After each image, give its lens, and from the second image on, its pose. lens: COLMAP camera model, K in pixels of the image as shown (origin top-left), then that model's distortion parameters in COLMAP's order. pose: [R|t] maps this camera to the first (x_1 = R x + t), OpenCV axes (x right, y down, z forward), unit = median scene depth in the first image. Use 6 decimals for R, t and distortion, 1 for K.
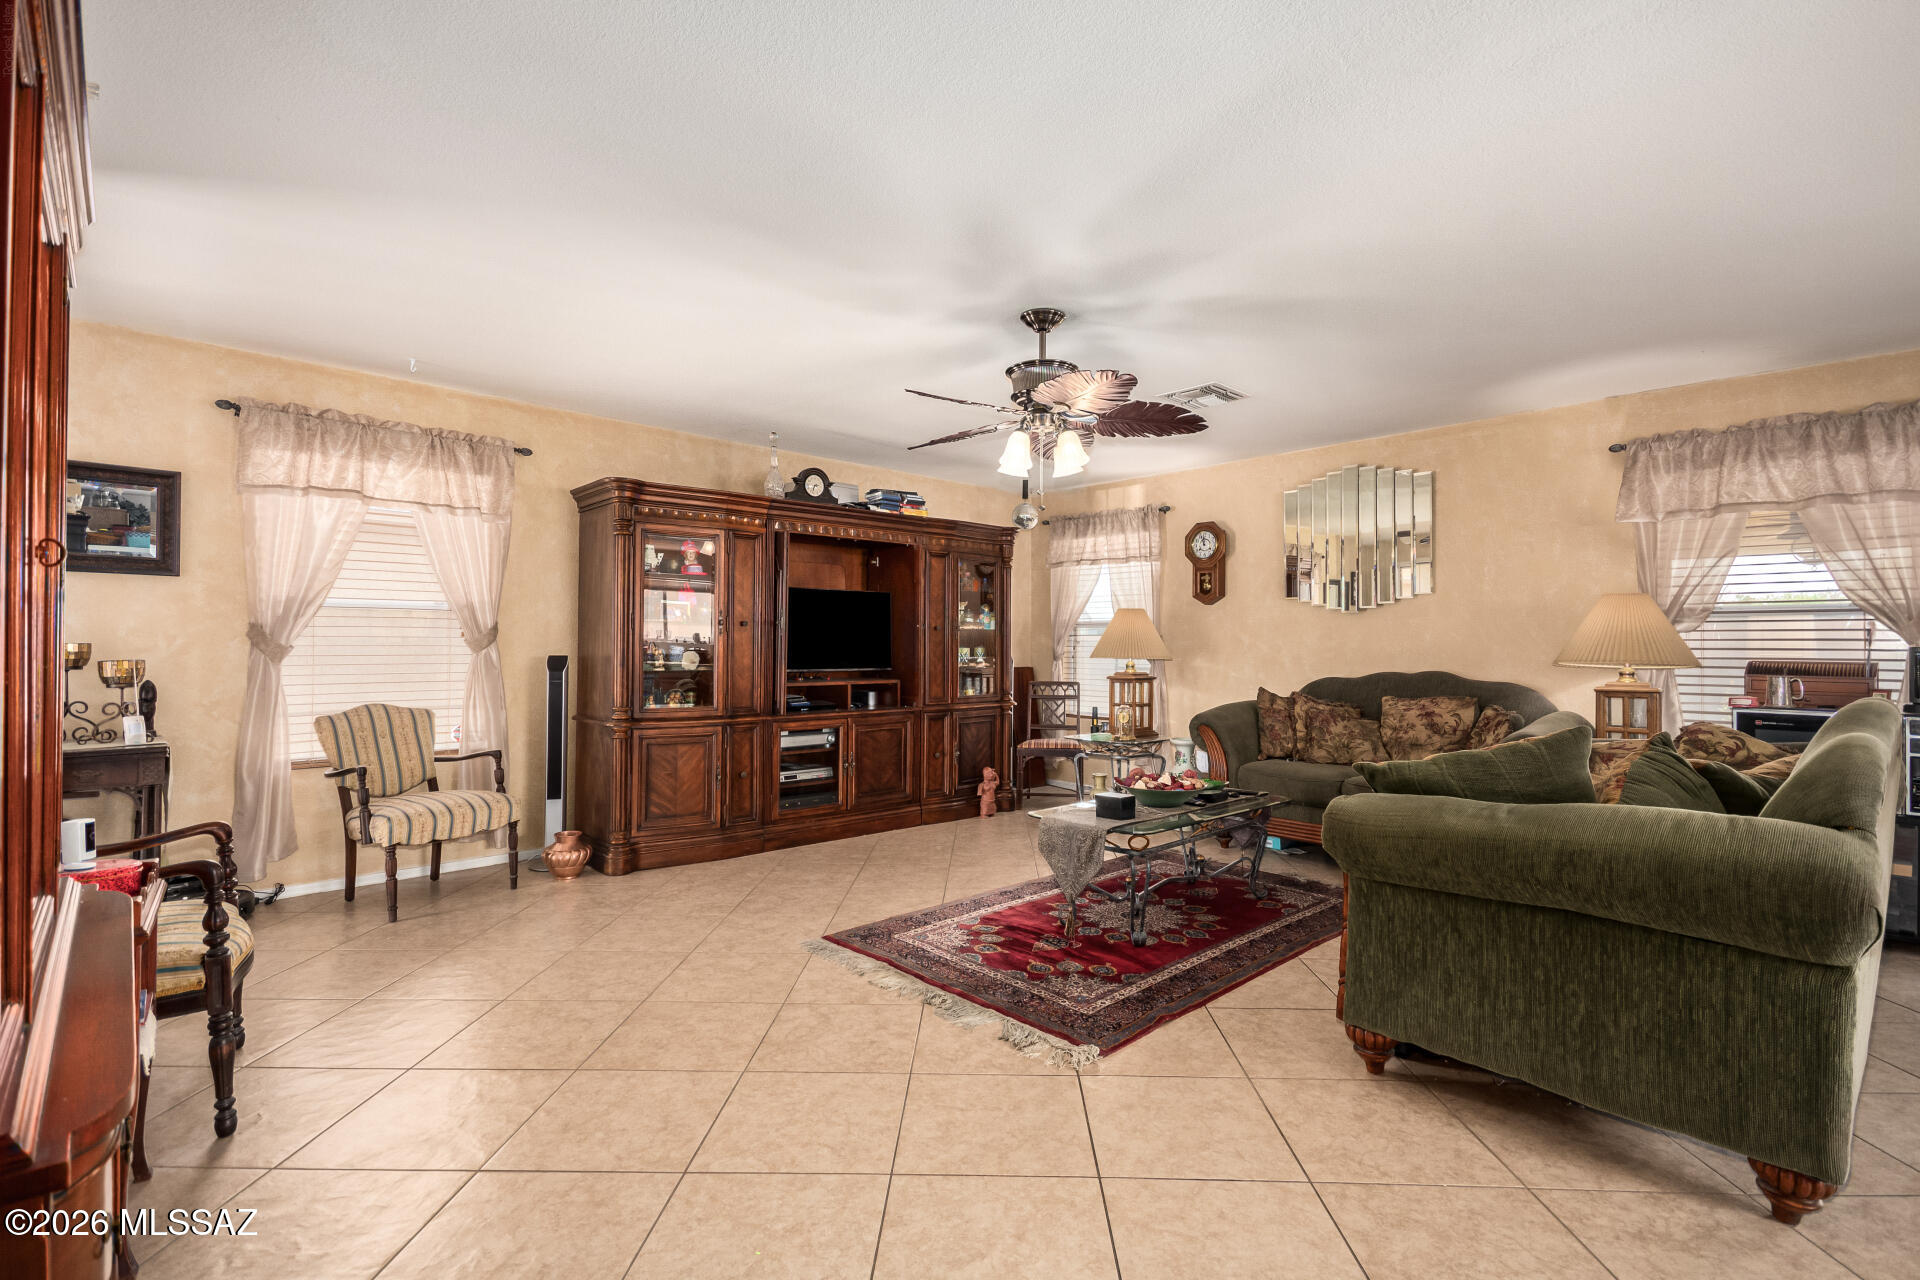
lens RADIAL K [[887.1, 0, 960.9], [0, 887.1, 641.2], [0, 0, 1]] dist [-0.001476, -0.000159]
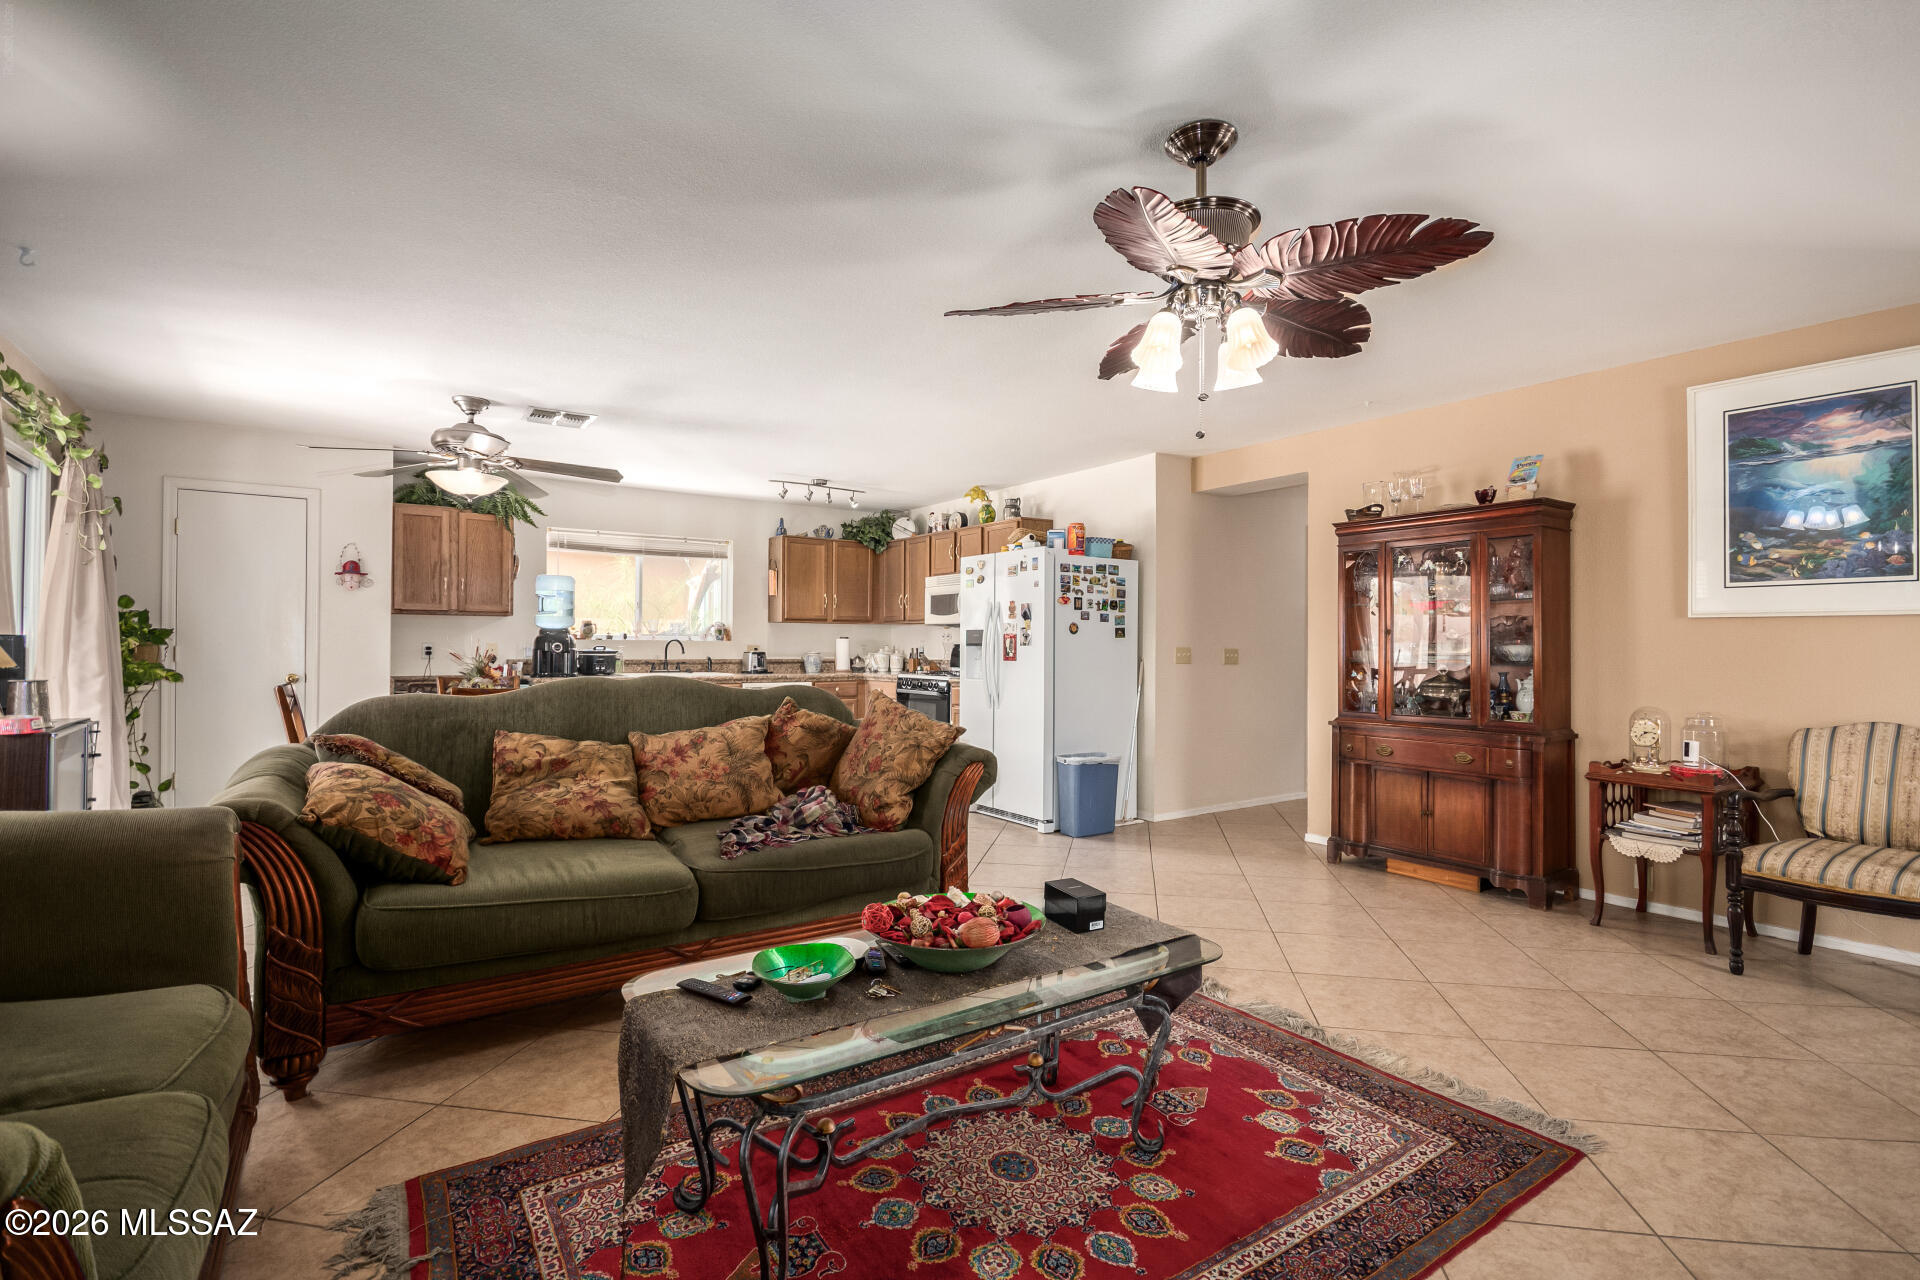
lens RADIAL K [[887.1, 0, 960.0], [0, 887.1, 639.8], [0, 0, 1]] dist [-0.001476, -0.000159]
pose [[-0.987662, -0.012232, 0.156122, 0.191684], [-0.014209, 0.999832, -0.011557, 0.011947], [-0.155955, -0.013633, -0.987670, 1.962881]]
